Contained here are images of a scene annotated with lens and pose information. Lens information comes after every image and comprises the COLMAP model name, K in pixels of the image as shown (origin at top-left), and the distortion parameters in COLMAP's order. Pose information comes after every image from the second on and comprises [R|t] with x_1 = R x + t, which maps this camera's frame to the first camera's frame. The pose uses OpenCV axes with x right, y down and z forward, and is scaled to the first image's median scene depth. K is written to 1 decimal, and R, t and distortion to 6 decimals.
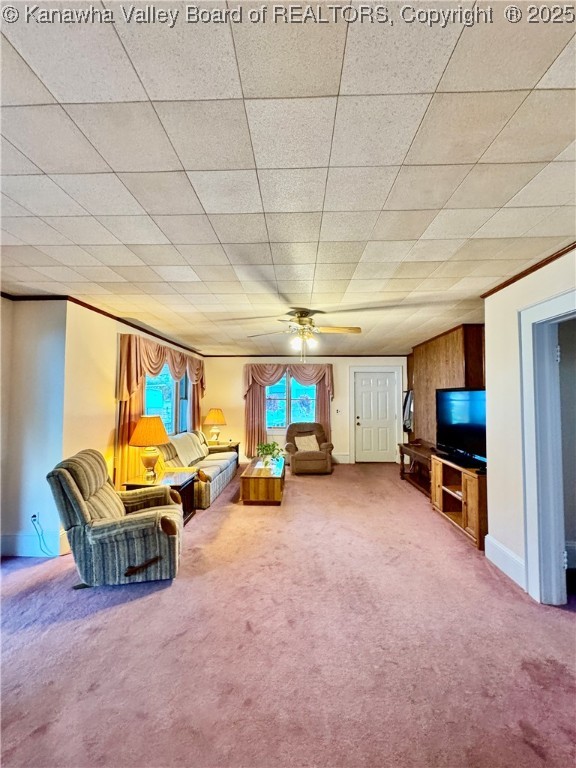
lens RADIAL K [[308.5, 0, 288.4], [0, 308.5, 385.6], [0, 0, 1]] dist [-0.001991, 0.000490]
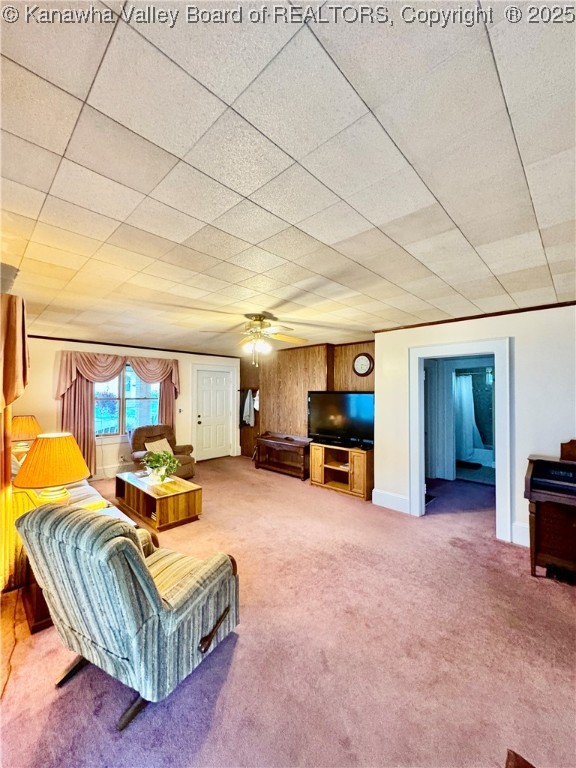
lens RADIAL K [[308.5, 0, 289.5], [0, 308.5, 386.1], [0, 0, 1]] dist [-0.001991, 0.000490]
pose [[0.665503, 0.014096, 0.746262, -0.634005], [-0.031515, 0.999461, 0.009225, -0.021686], [-0.745730, -0.029658, 0.665588, 0.251108]]
